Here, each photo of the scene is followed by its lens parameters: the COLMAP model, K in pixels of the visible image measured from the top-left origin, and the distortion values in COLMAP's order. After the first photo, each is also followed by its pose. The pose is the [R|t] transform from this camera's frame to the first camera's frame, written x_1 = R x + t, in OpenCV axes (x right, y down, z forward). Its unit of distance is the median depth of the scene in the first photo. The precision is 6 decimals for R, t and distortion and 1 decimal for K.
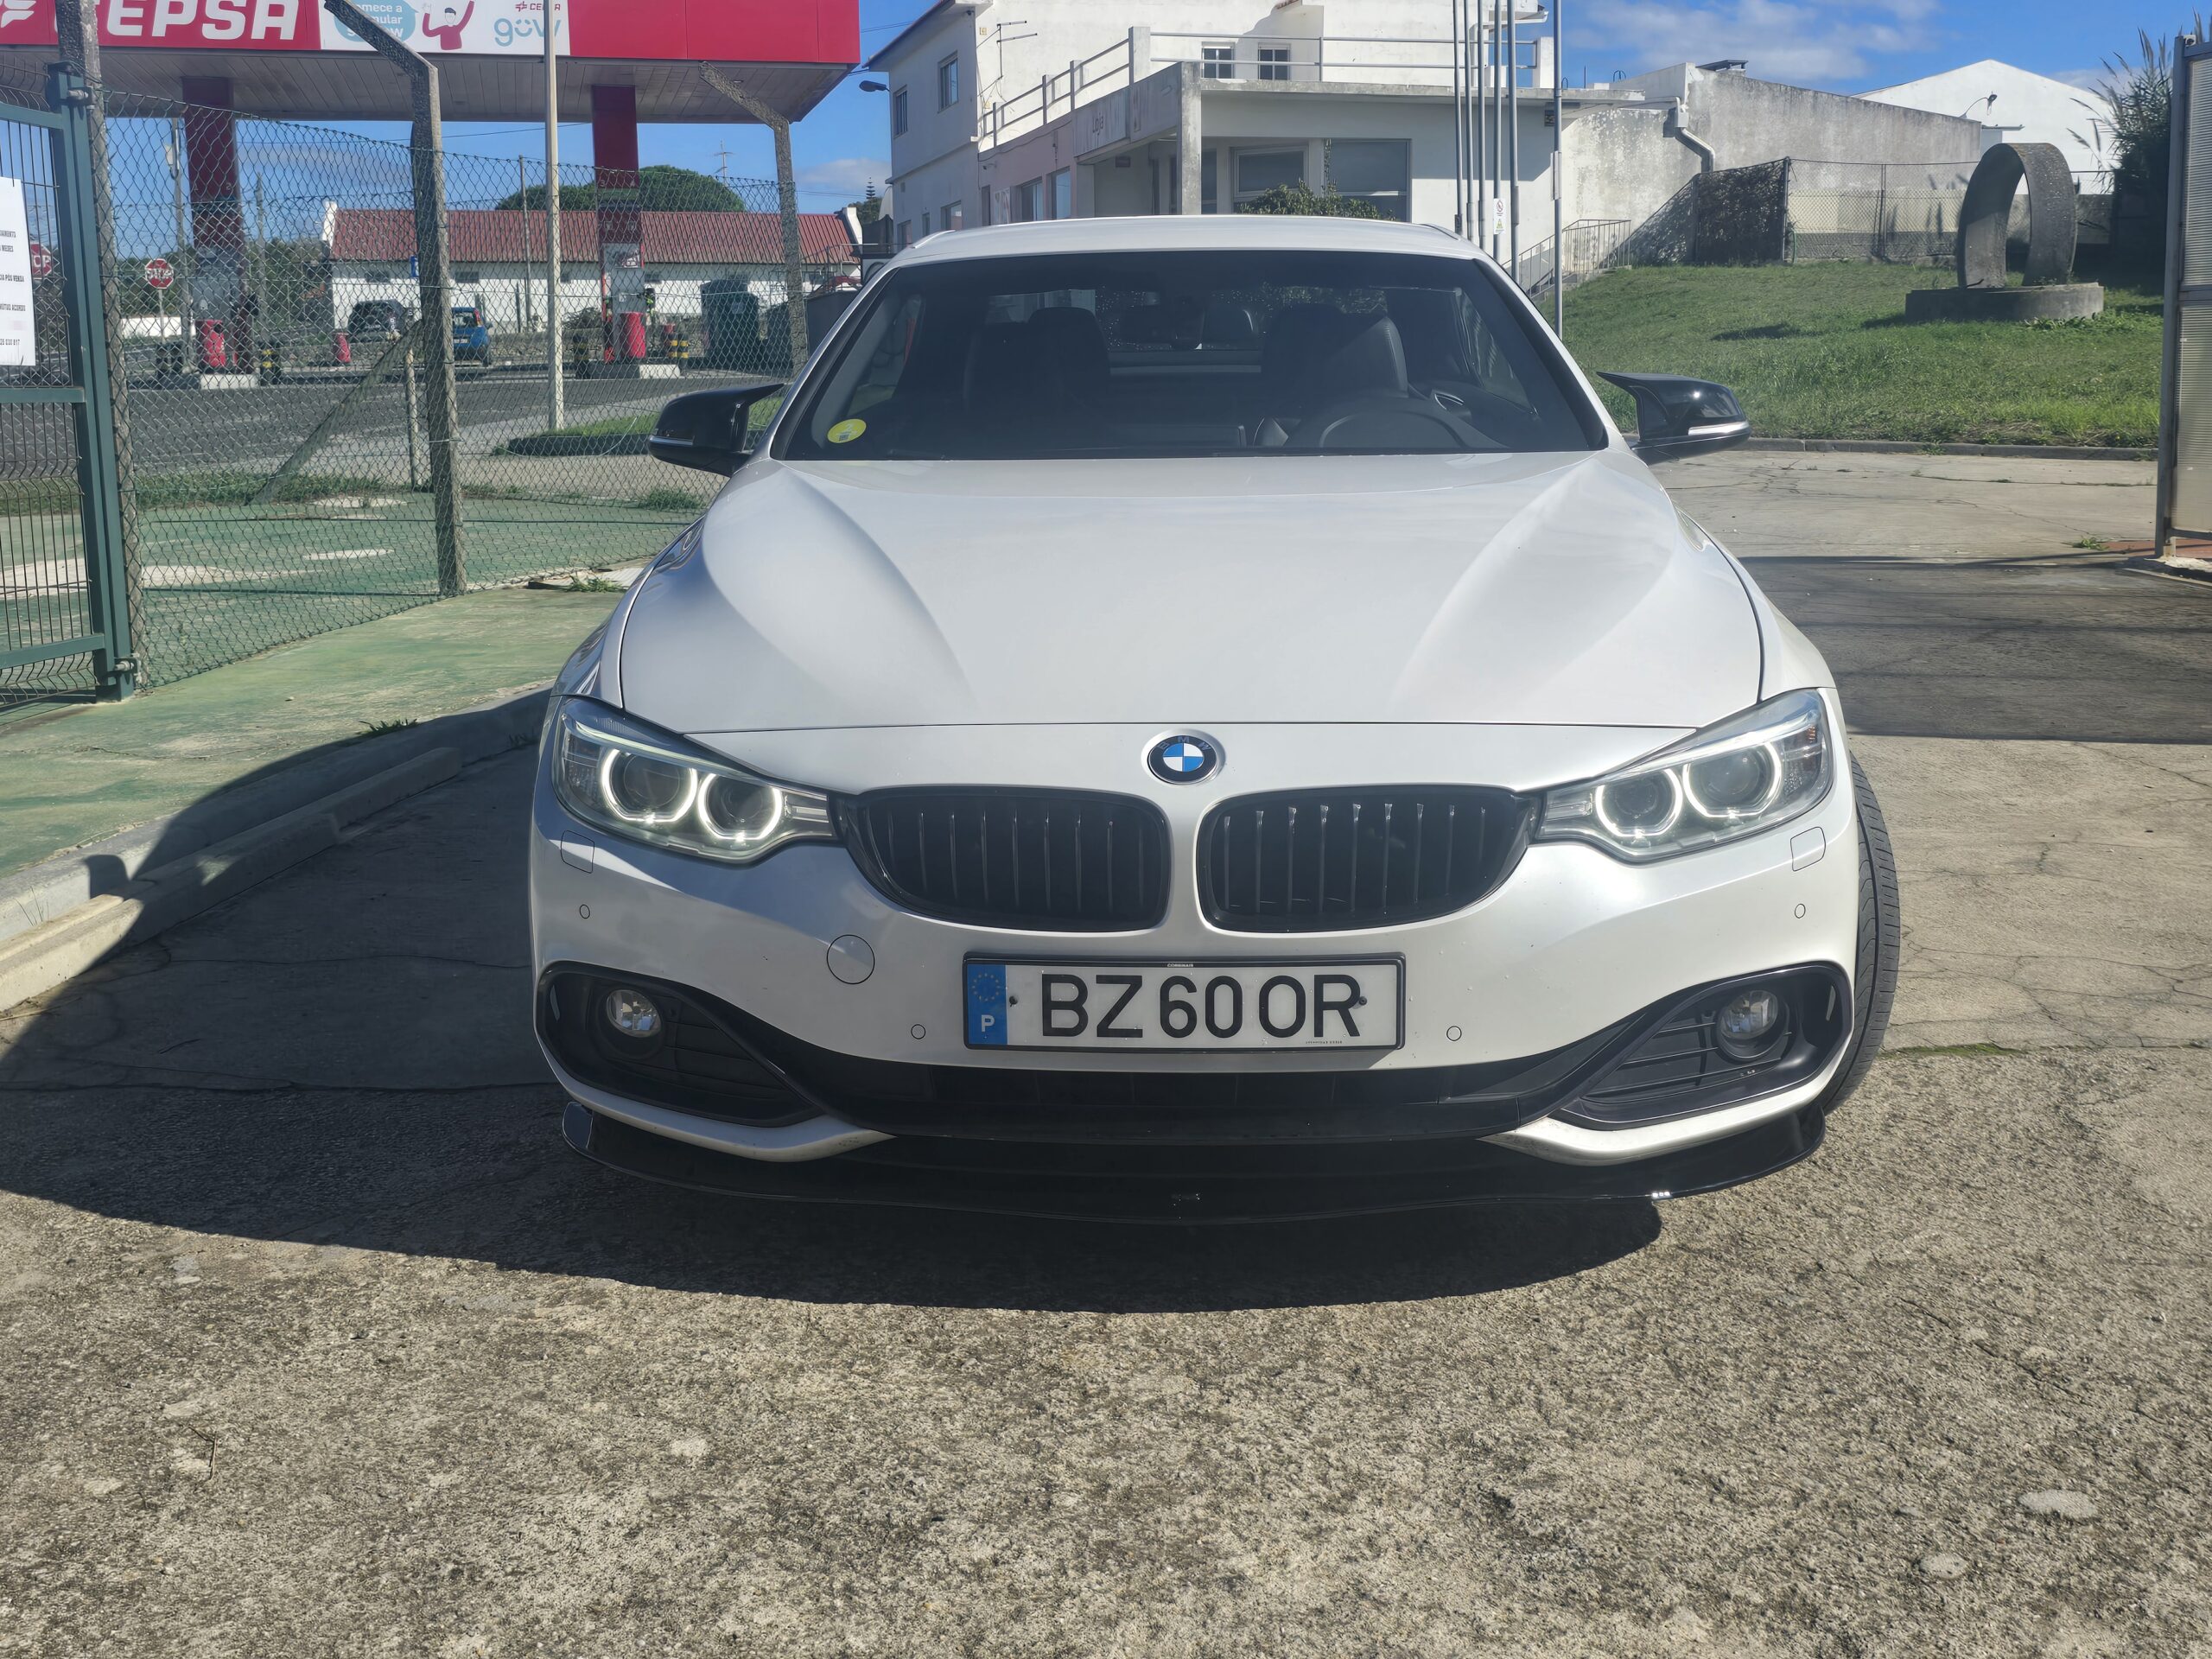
lens RADIAL K [[2509.8, 0, 1116.0], [0, 2509.8, 831.9], [0, 0, 1]] dist [0.048408, 0.000000]
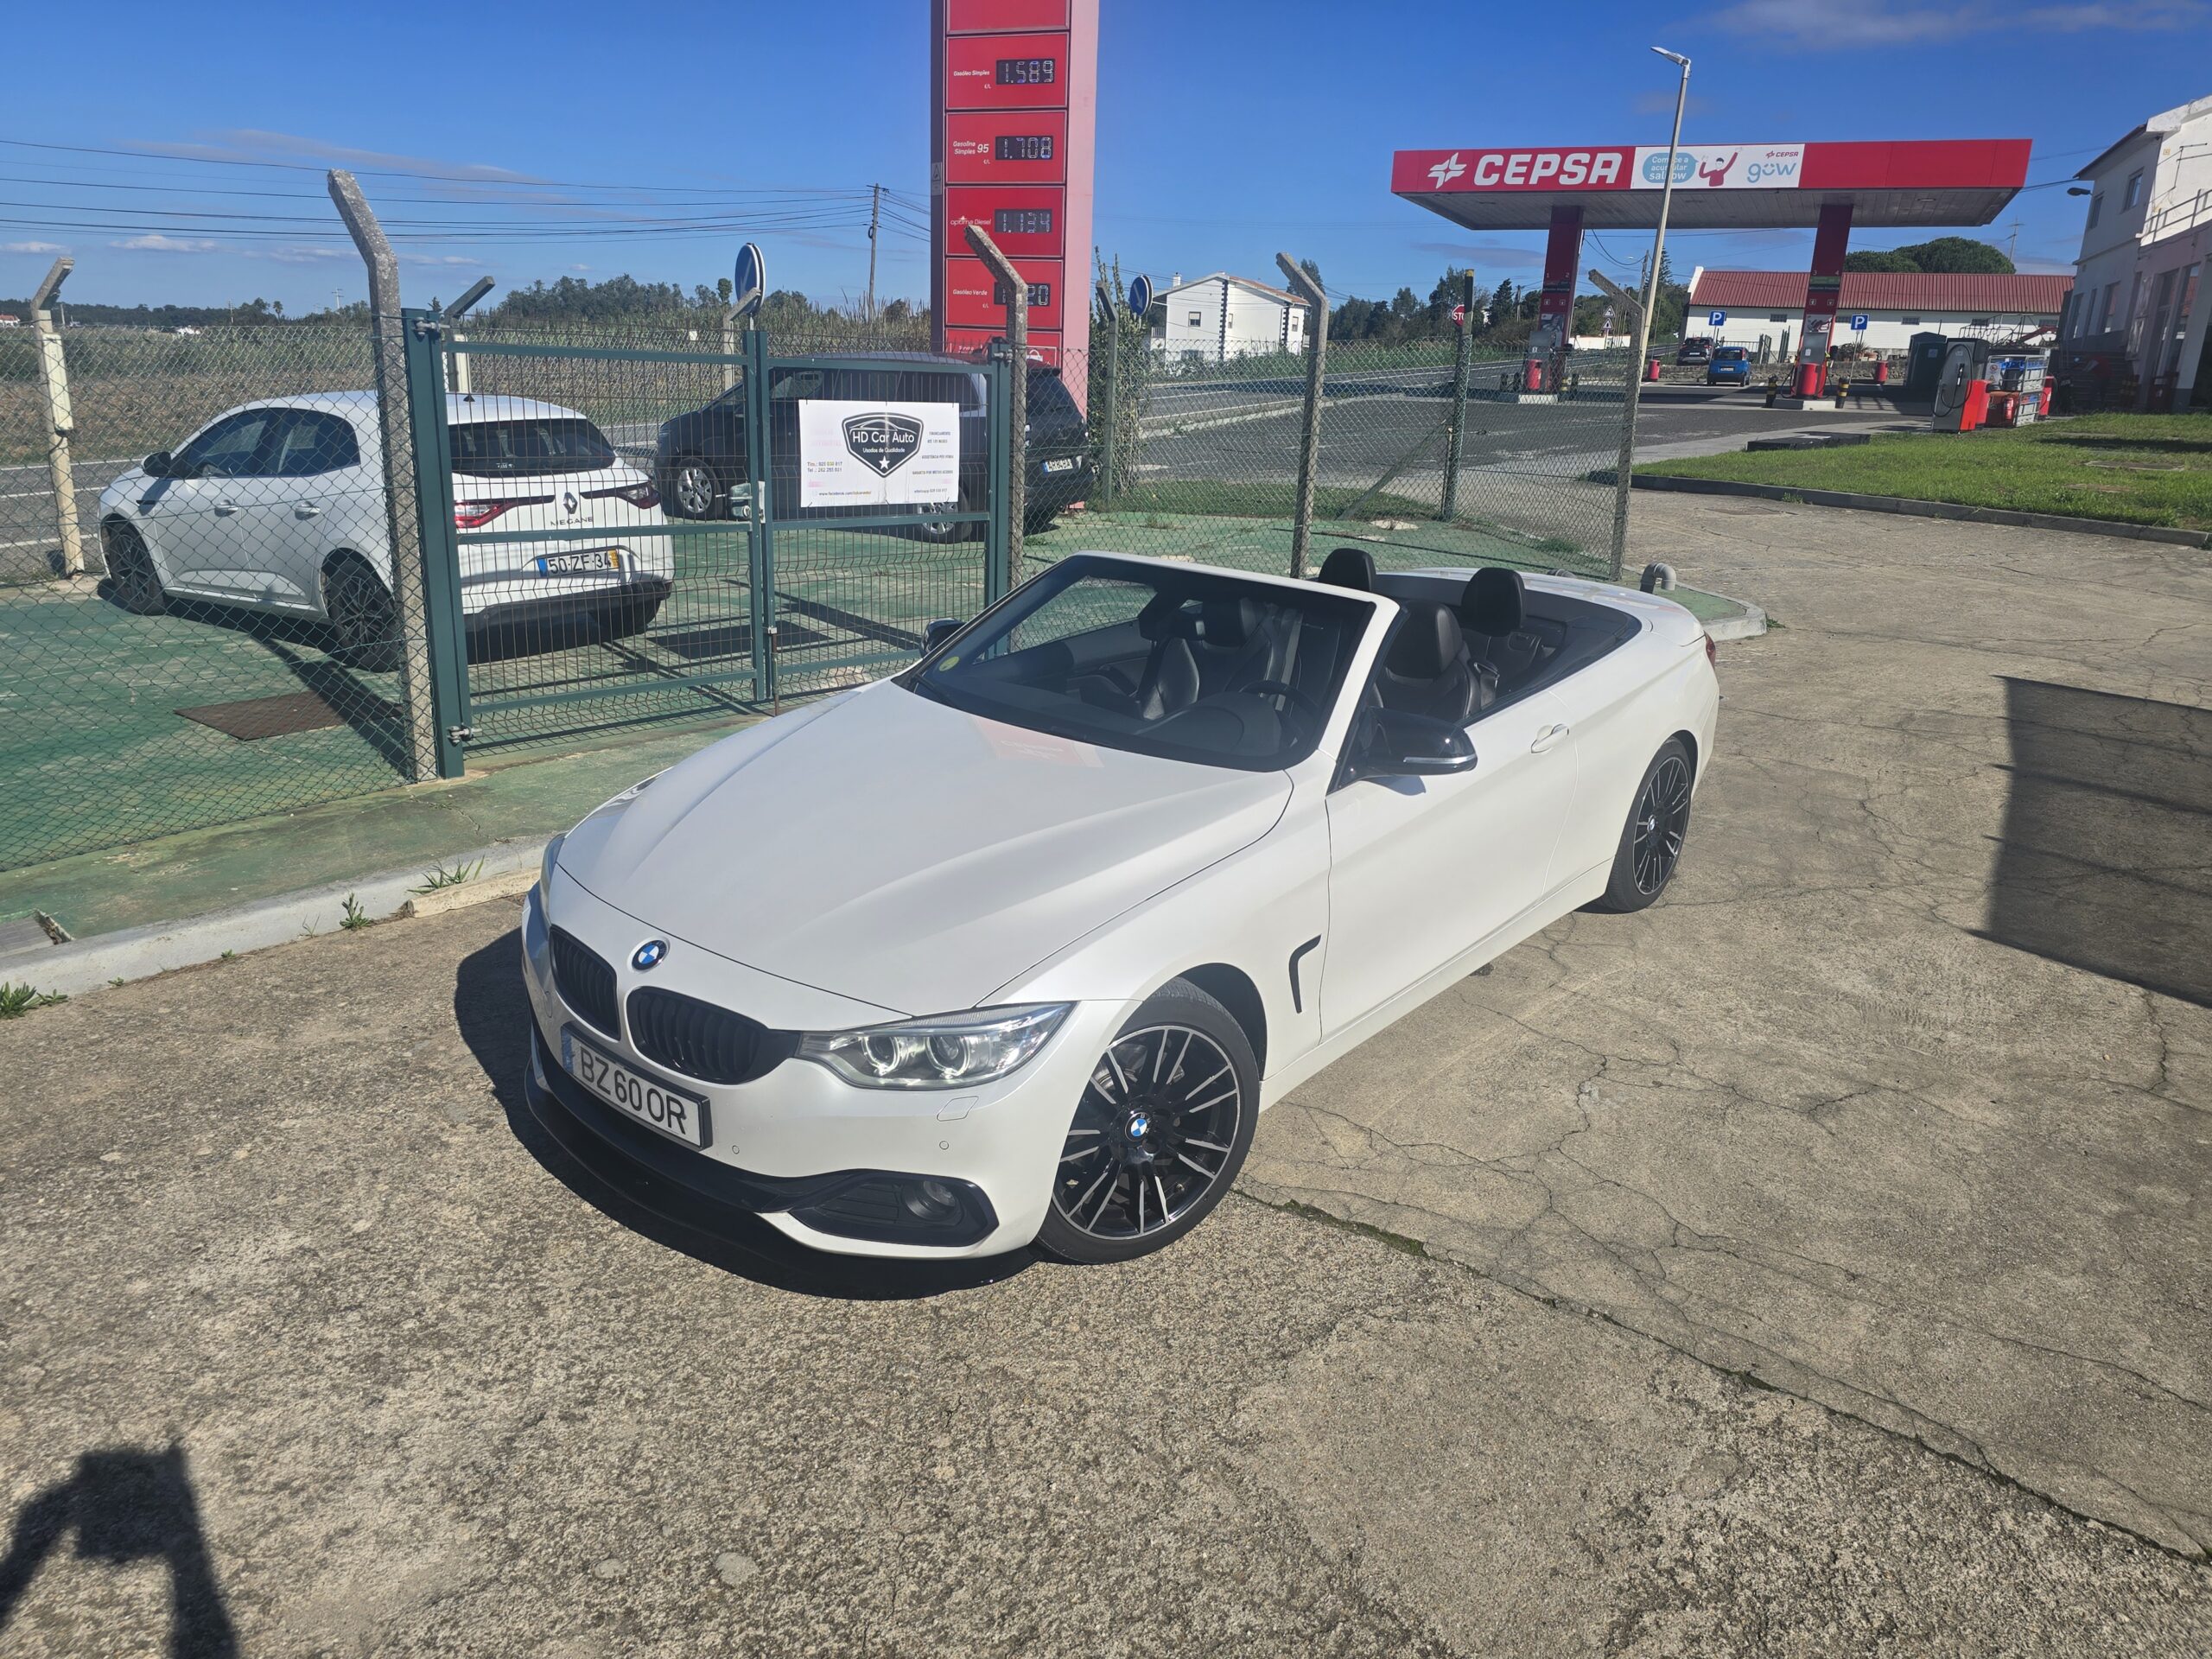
lens RADIAL K [[1514.9, 0, 1143.2], [0, 1514.9, 840.6], [0, 0, 1]] dist [0.064425, -0.052042]
pose [[0.793299, 0.230215, -0.563629, 0.888068], [-0.158979, 0.971964, 0.173240, -0.351954], [0.587710, -0.047826, 0.807657, 0.315243]]
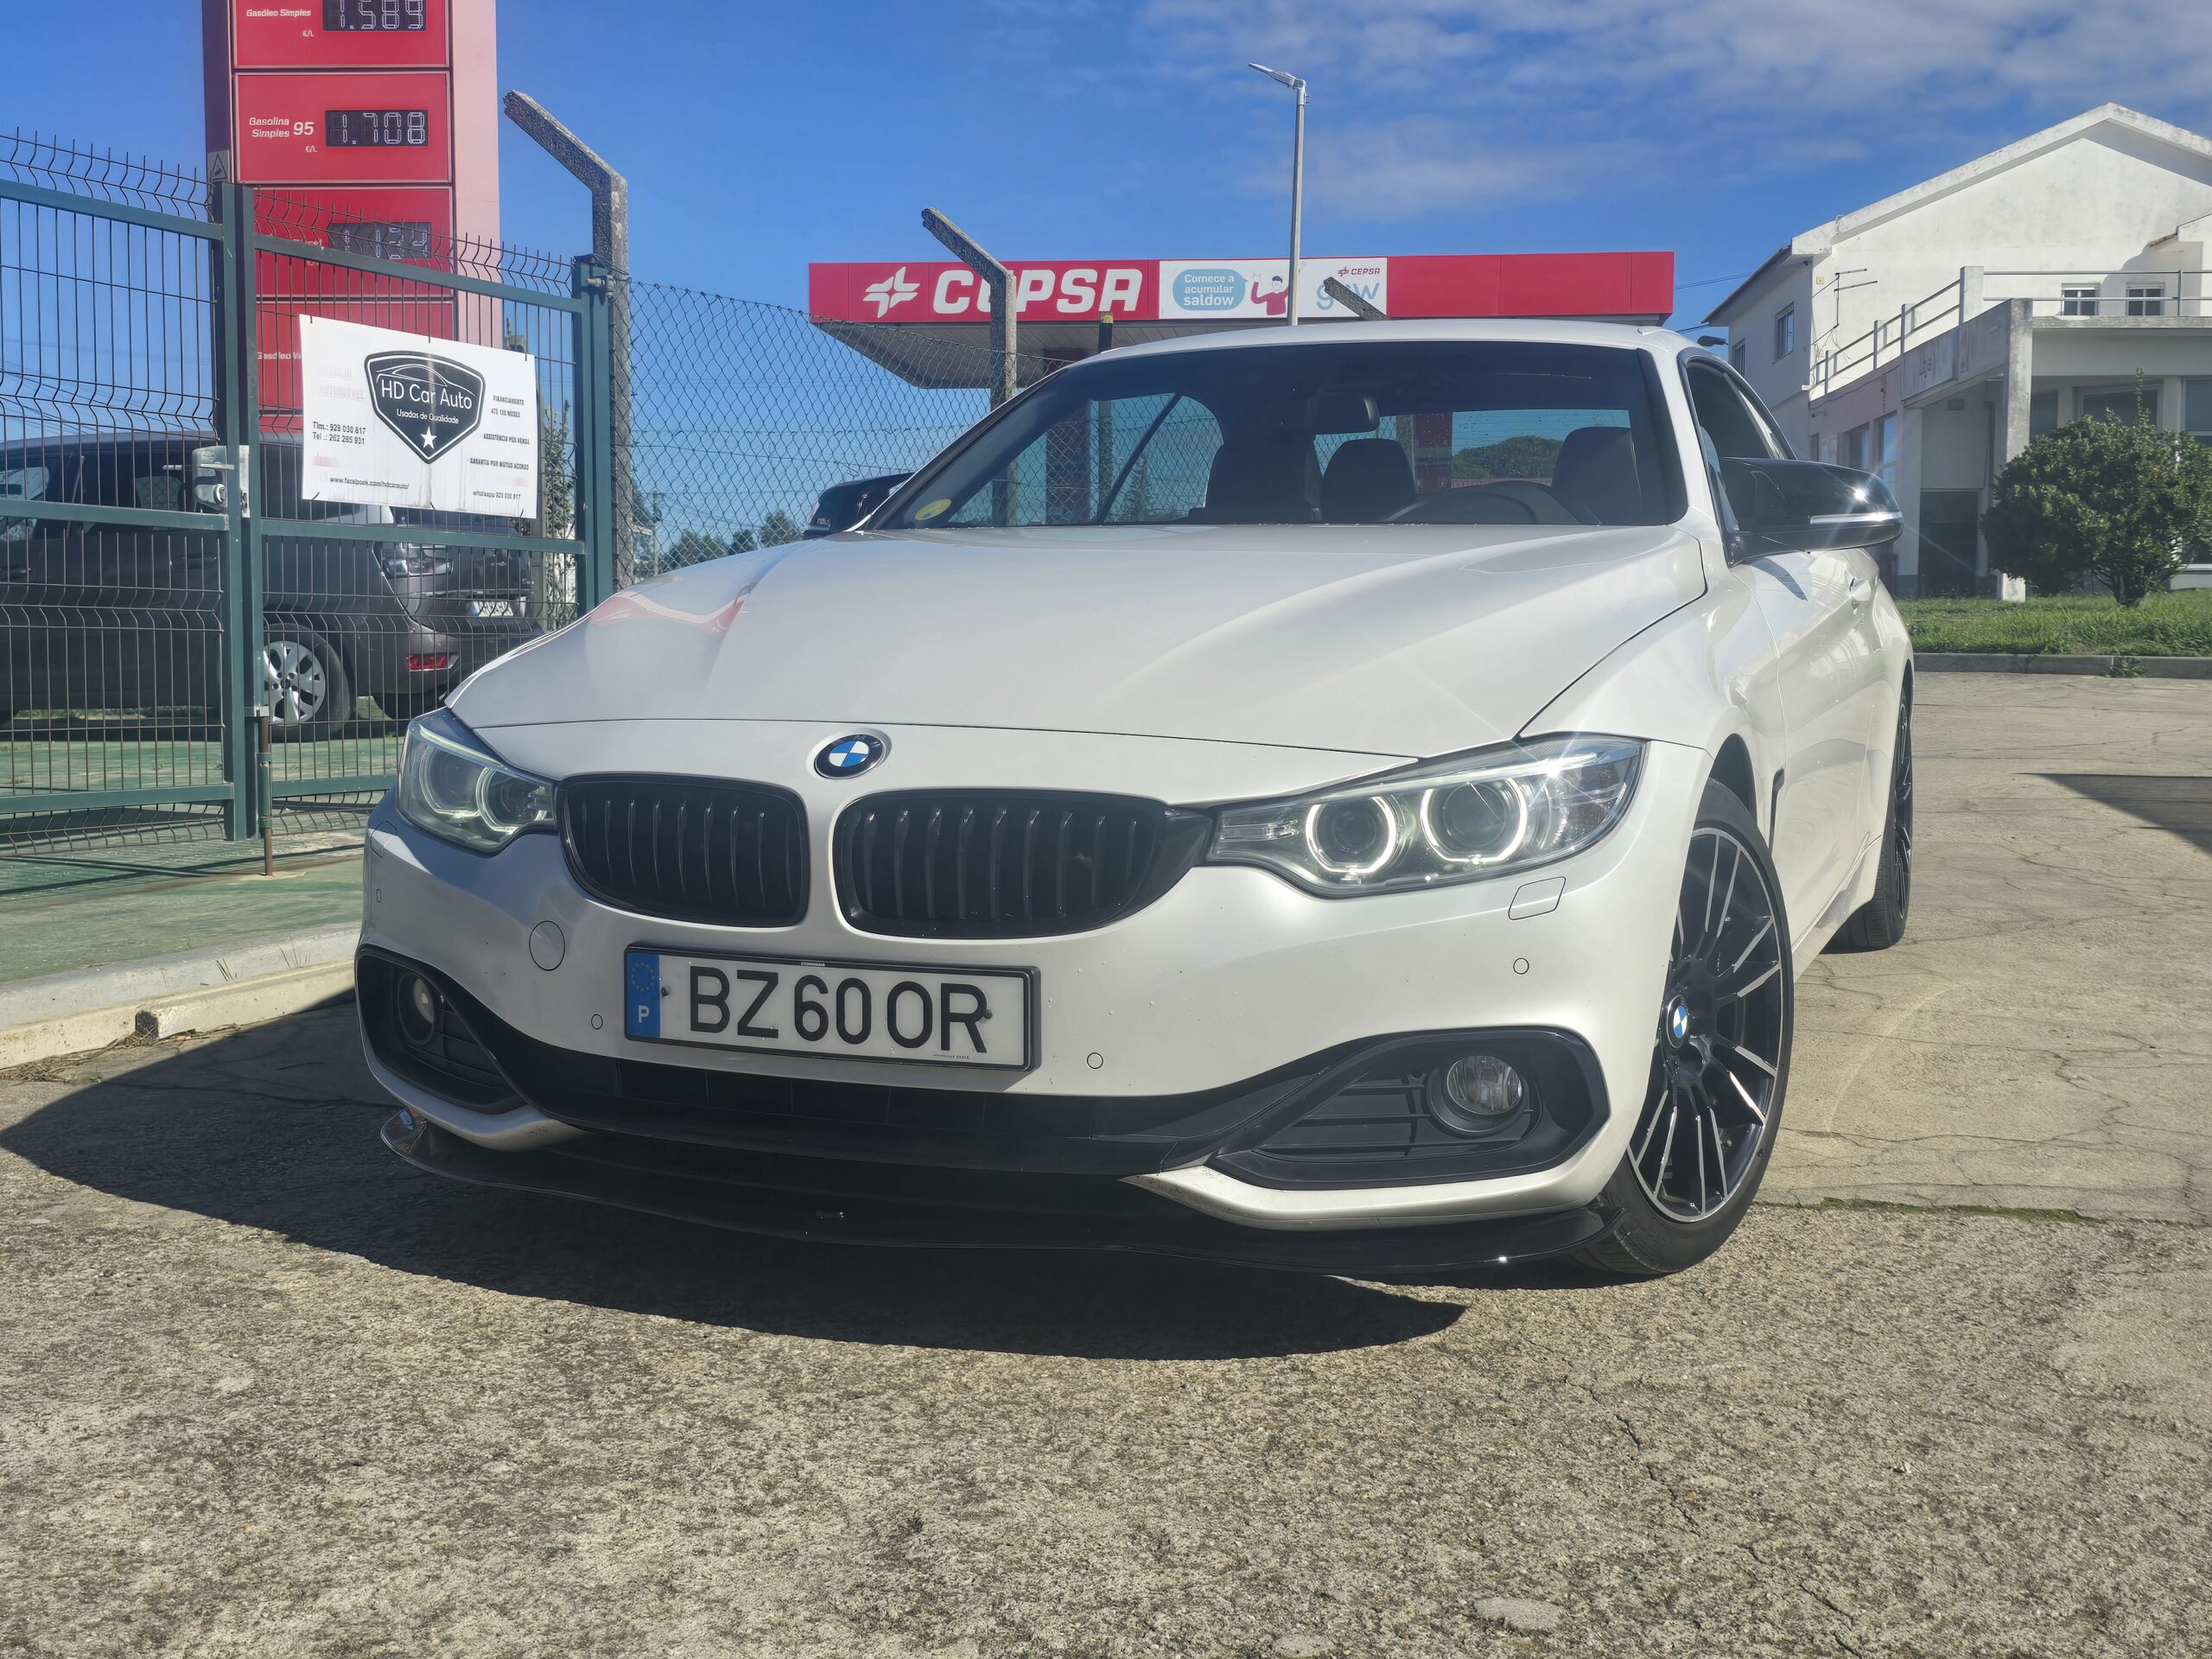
lens RADIAL K [[2509.8, 0, 1139.8], [0, 2509.8, 890.4], [0, 0, 1]] dist [0.048408, 0.000000]
pose [[0.943832, 0.047104, -0.327050, 0.441479], [-0.073252, 0.994986, -0.068095, 0.078325], [0.322203, 0.088227, 0.942550, 0.121849]]
